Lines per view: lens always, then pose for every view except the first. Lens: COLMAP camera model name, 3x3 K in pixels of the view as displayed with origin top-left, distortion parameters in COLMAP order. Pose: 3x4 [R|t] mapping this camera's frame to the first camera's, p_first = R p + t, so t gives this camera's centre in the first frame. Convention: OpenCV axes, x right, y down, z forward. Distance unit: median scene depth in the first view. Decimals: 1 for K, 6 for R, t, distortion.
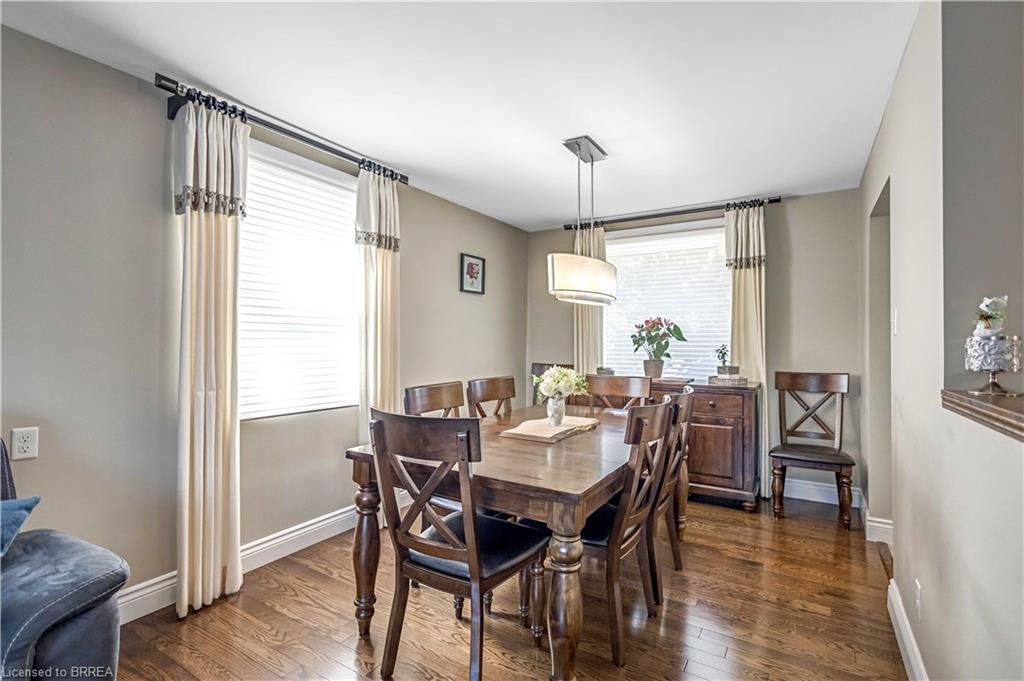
lens RADIAL K [[481.9, 0, 509.2], [0, 481.9, 345.3], [0, 0, 1]] dist [0.001769, 0.000407]
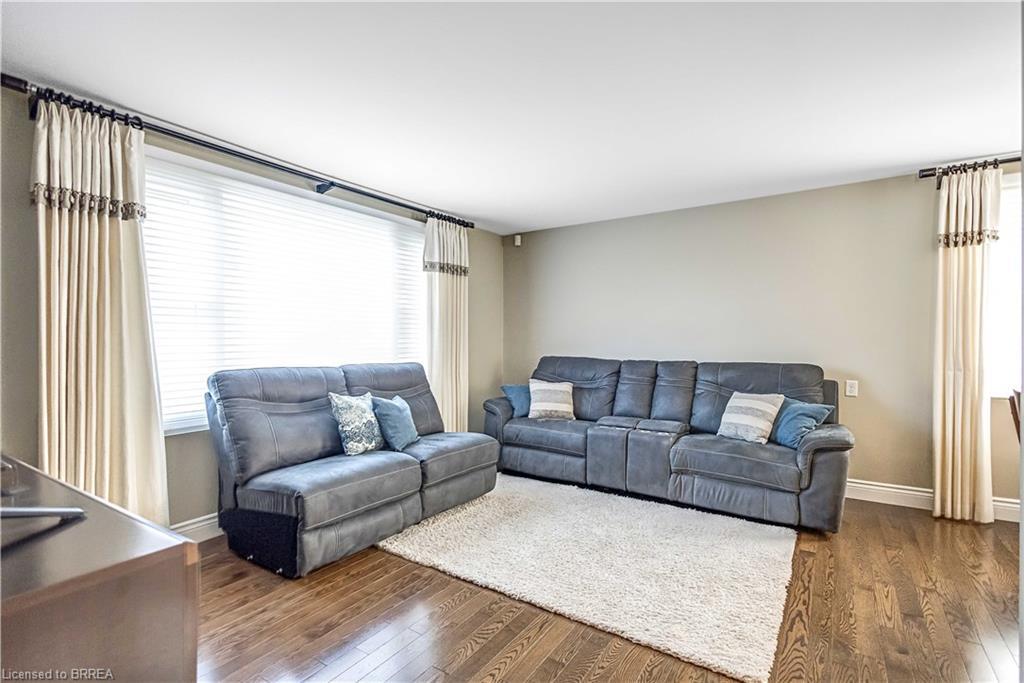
lens RADIAL K [[478.3, 0, 515.0], [0, 478.3, 340.4], [0, 0, 1]] dist [0.002068, 0.000076]
pose [[-0.042178, 0.001181, -0.999109, 0.538169], [-0.003260, 0.999994, 0.001320, 0.002711], [0.999105, 0.003313, -0.042174, -0.160728]]
